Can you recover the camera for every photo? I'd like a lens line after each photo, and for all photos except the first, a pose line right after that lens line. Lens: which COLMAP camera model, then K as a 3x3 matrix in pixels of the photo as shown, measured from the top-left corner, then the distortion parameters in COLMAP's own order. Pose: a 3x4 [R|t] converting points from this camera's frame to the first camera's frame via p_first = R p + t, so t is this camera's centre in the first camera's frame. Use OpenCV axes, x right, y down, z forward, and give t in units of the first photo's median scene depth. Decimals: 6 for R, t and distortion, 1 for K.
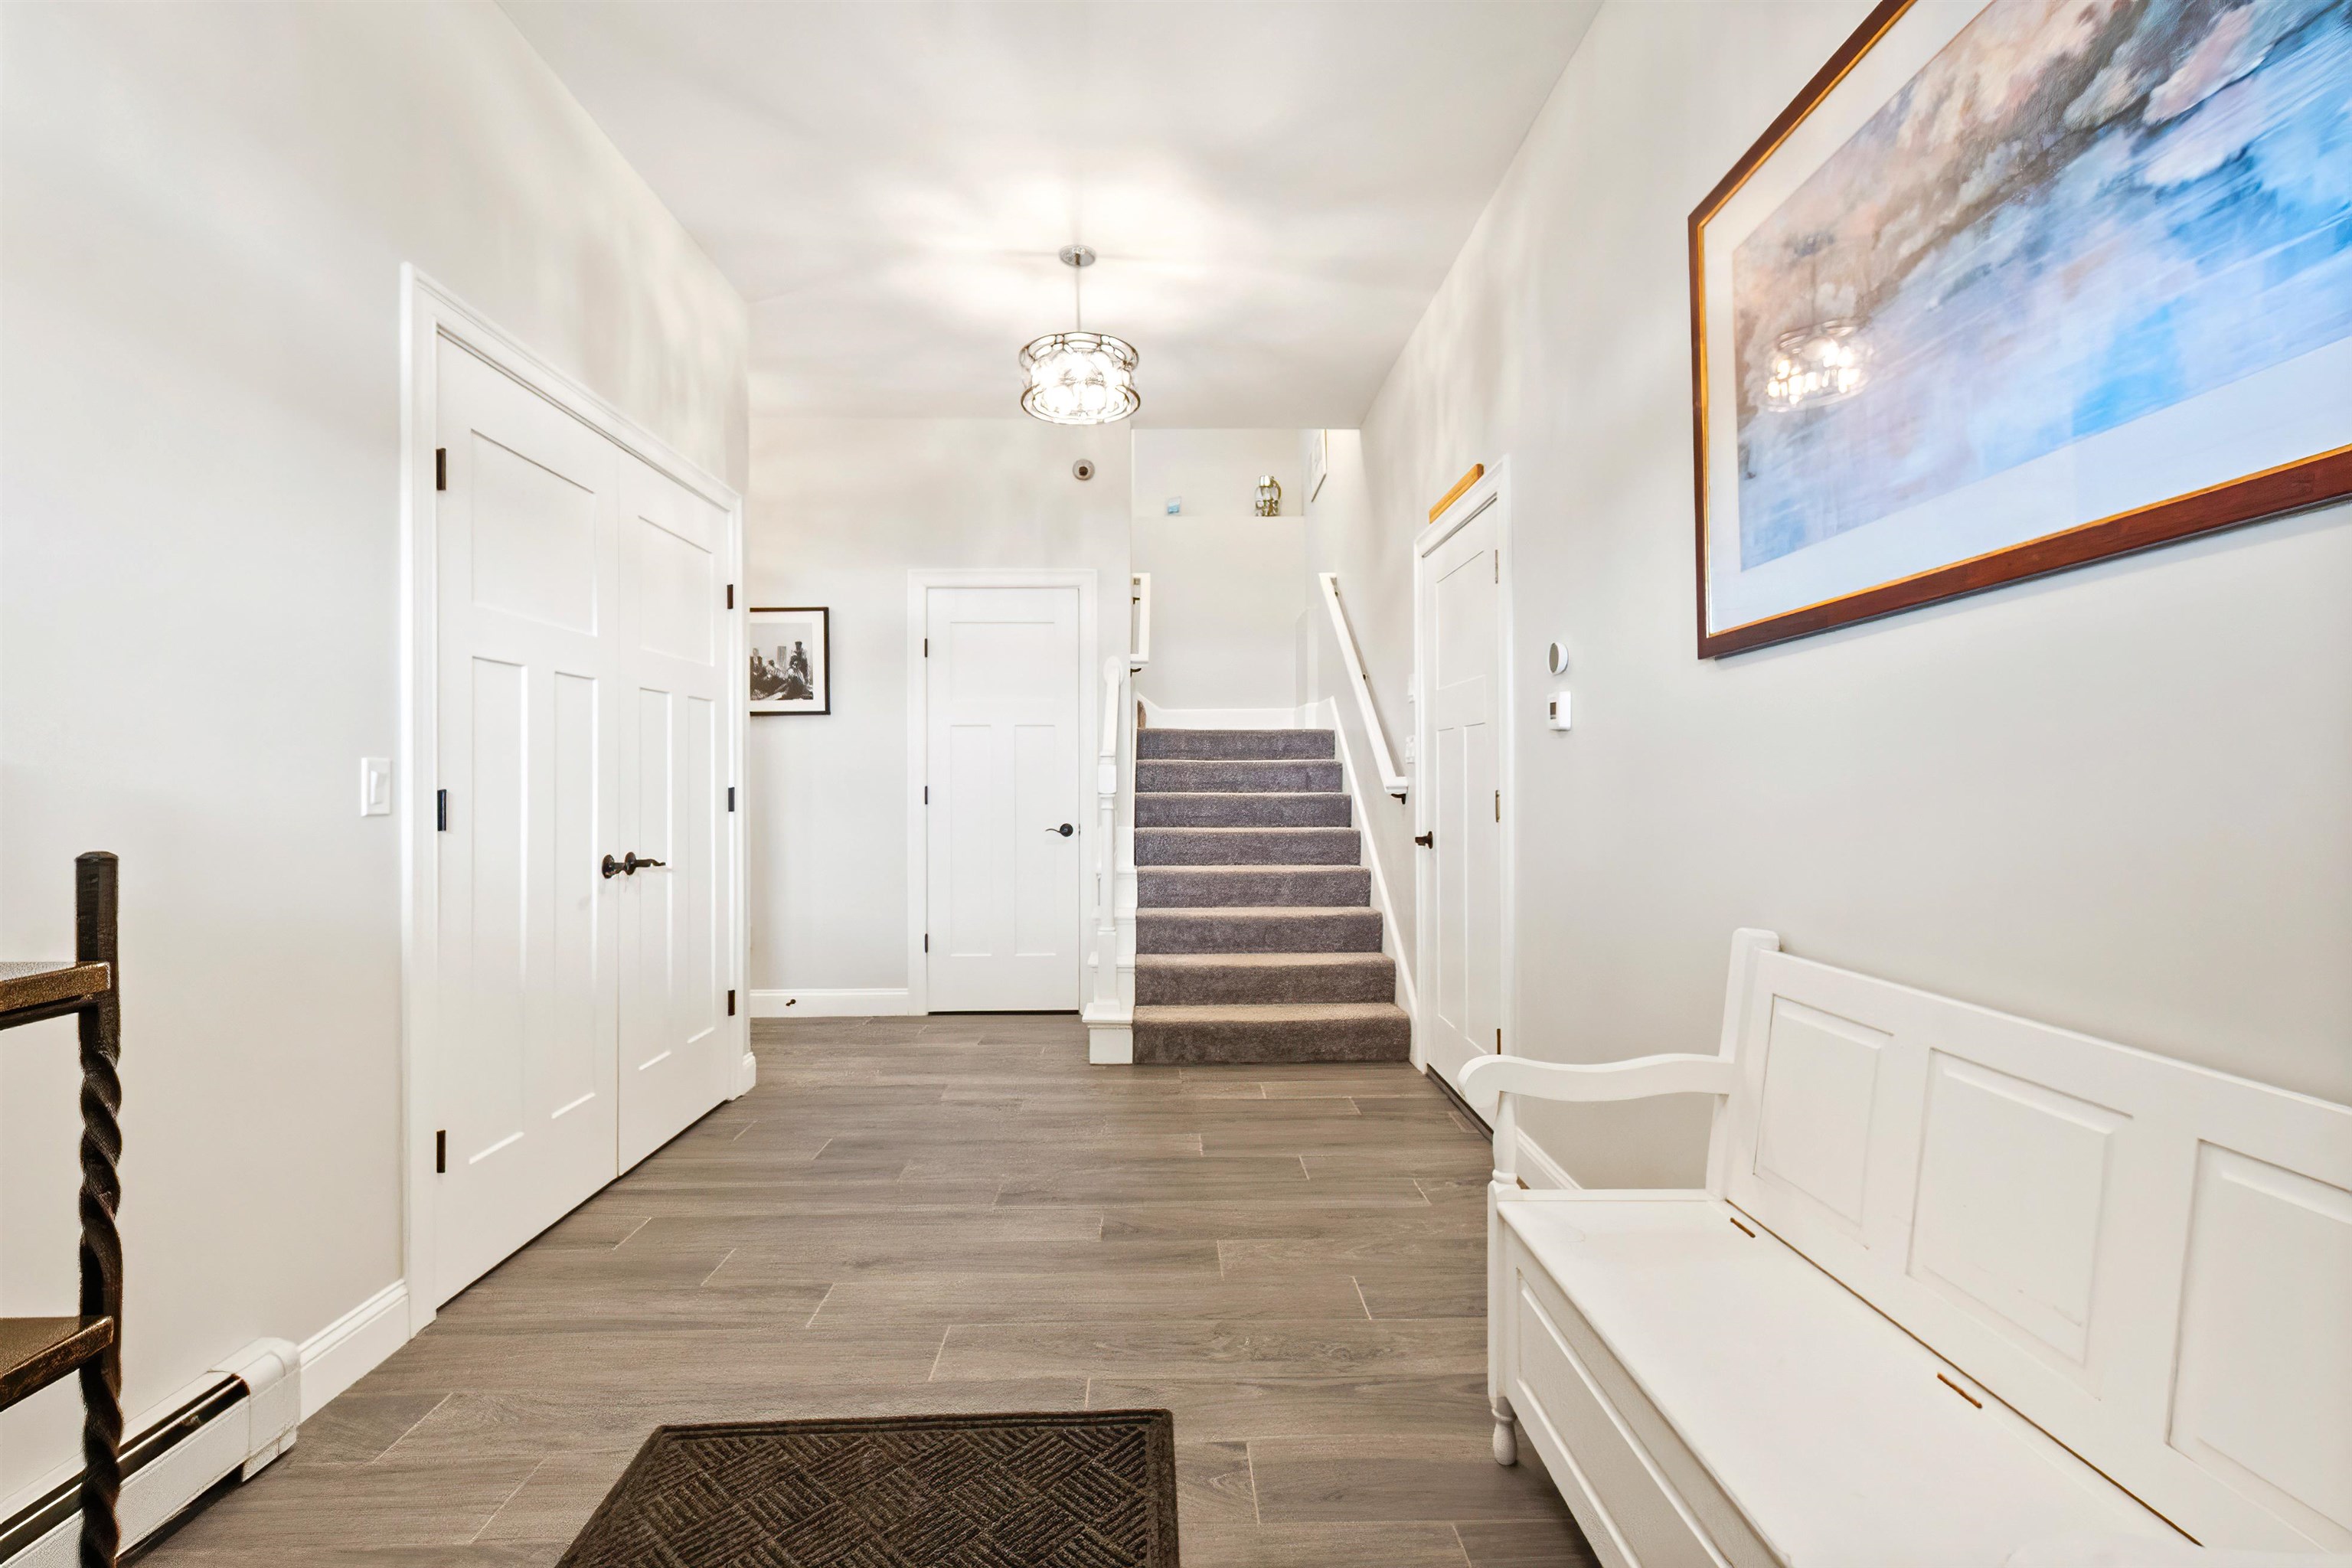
lens RADIAL K [[1017.4, 0, 1177.8], [0, 1017.4, 781.4], [0, 0, 1]] dist [0.001728, 0.000089]
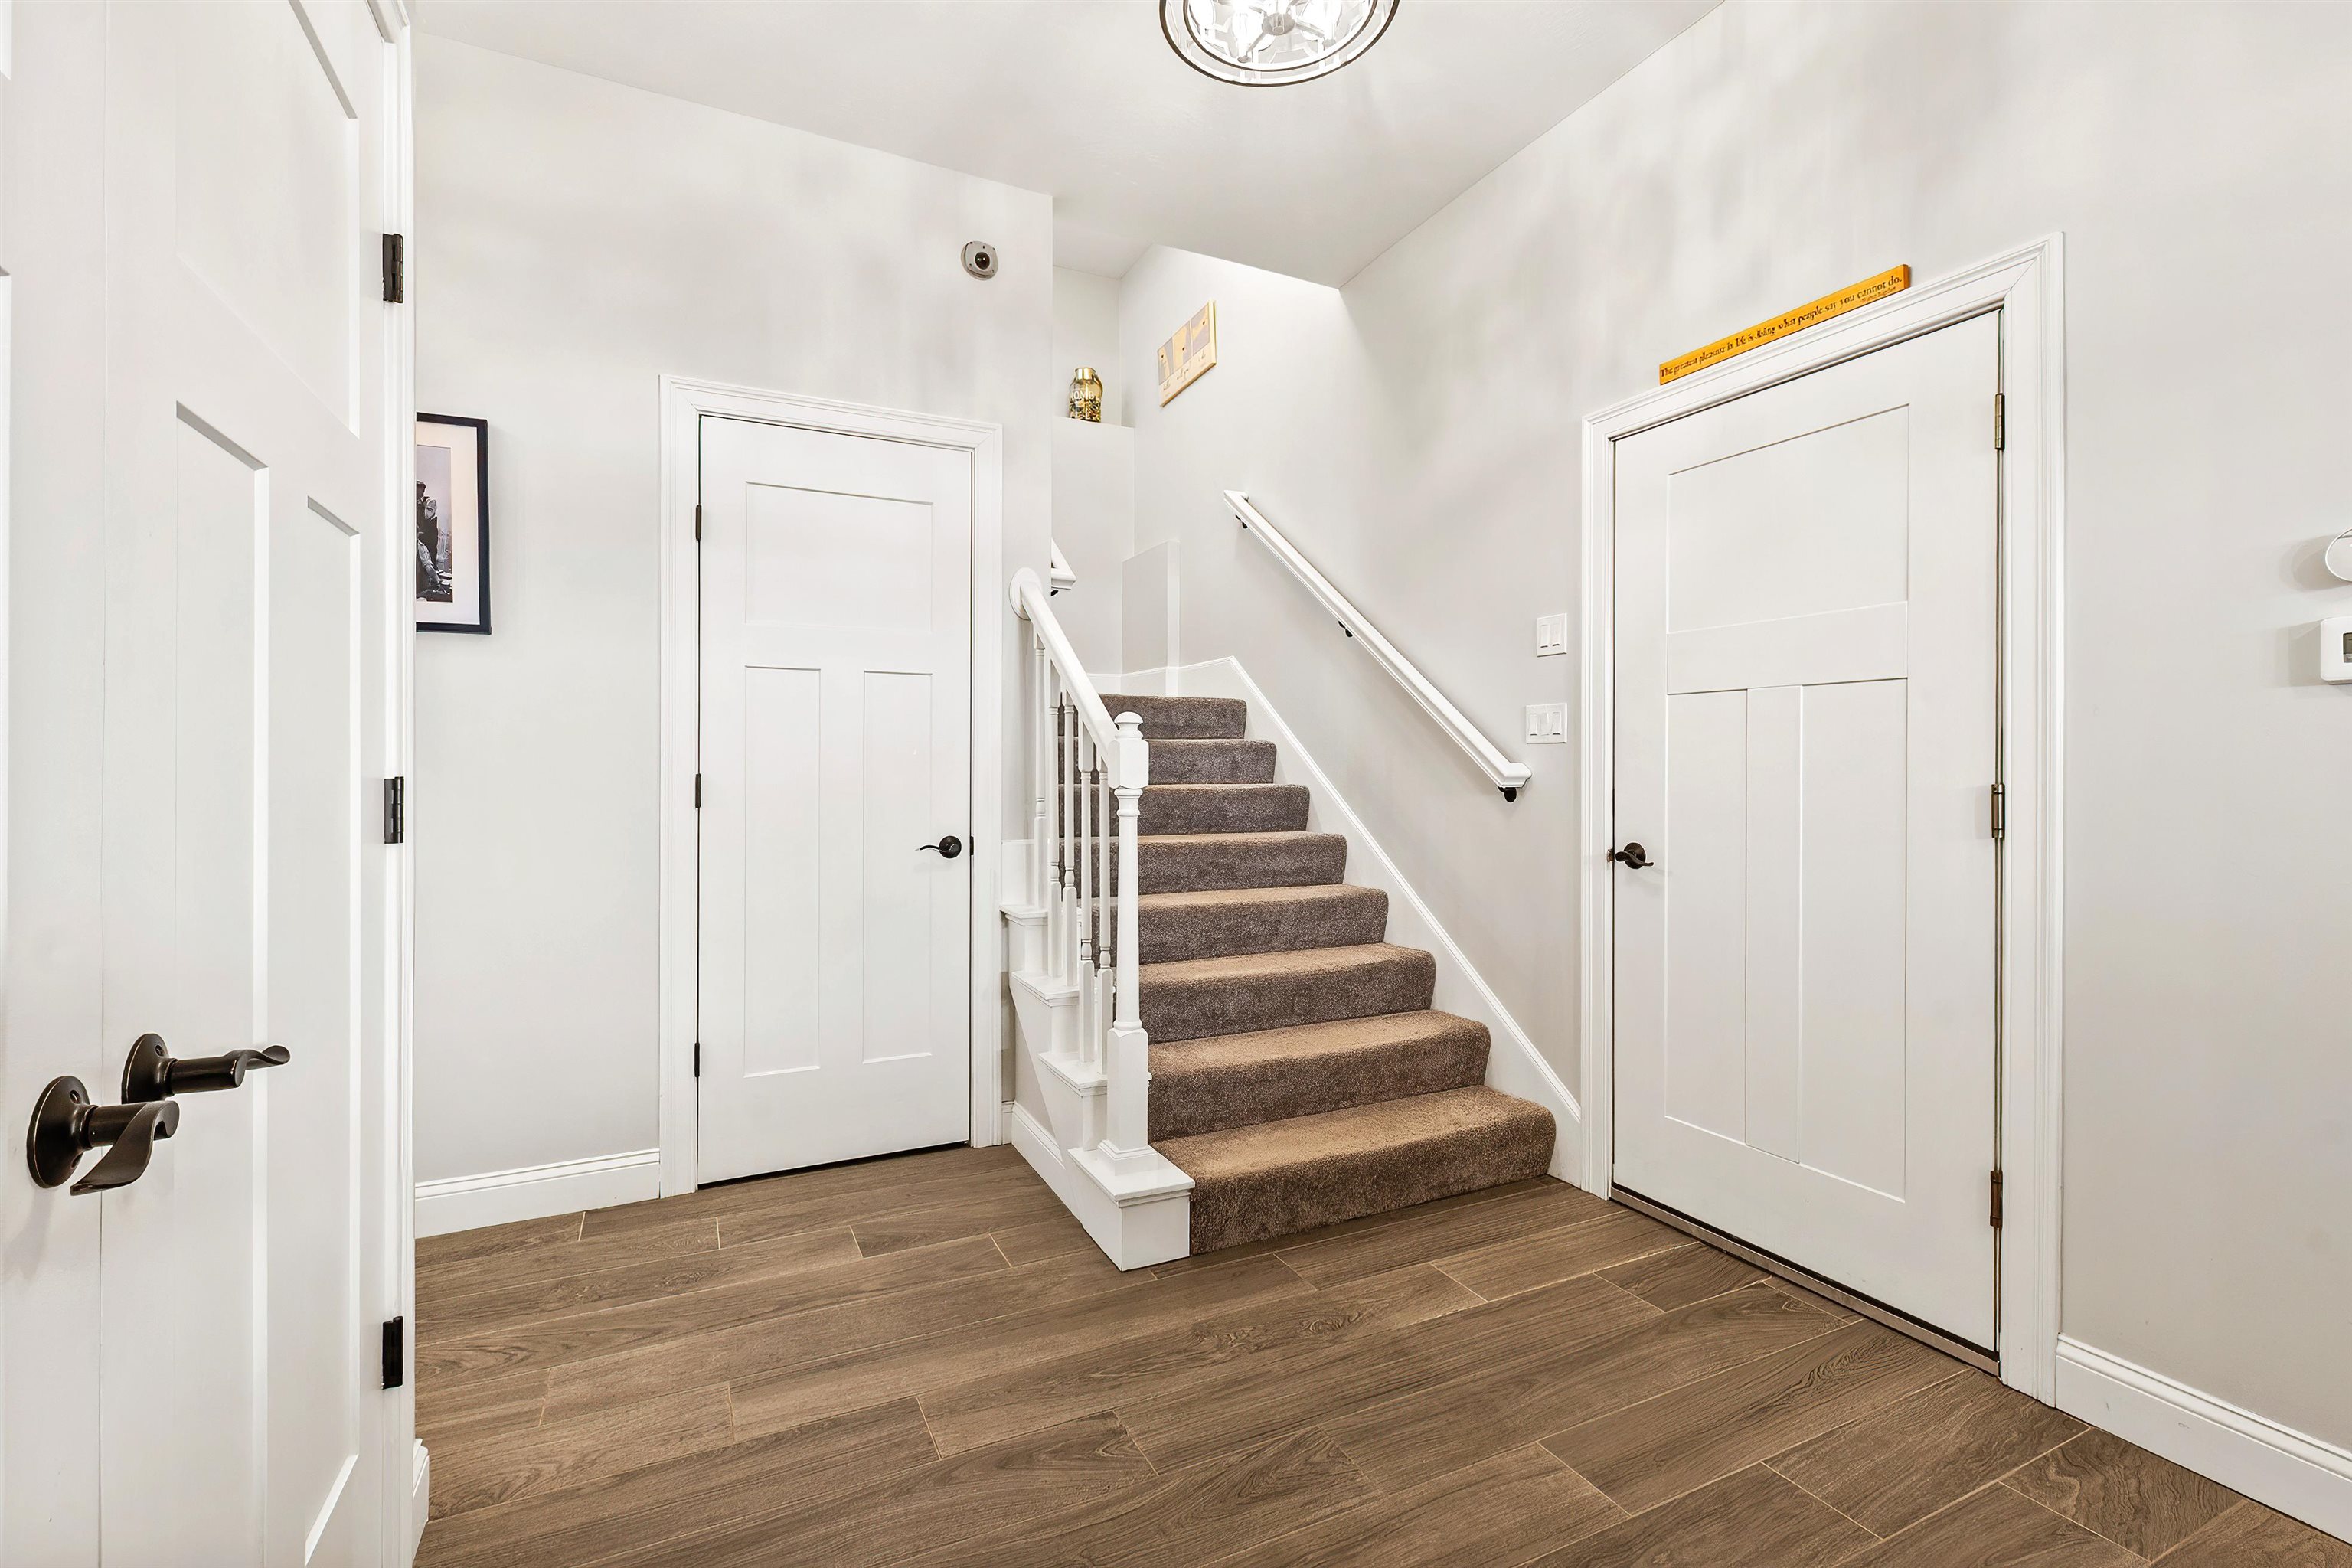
lens RADIAL K [[1045.5, 0, 1200.9], [0, 1045.5, 766.4], [0, 0, 1]] dist [0.005712, -0.000426]
pose [[0.910144, 0.005204, 0.414260, -0.314394], [-0.004828, 0.999986, -0.001955, 0.000266], [-0.414265, -0.000220, 0.910156, 0.502191]]
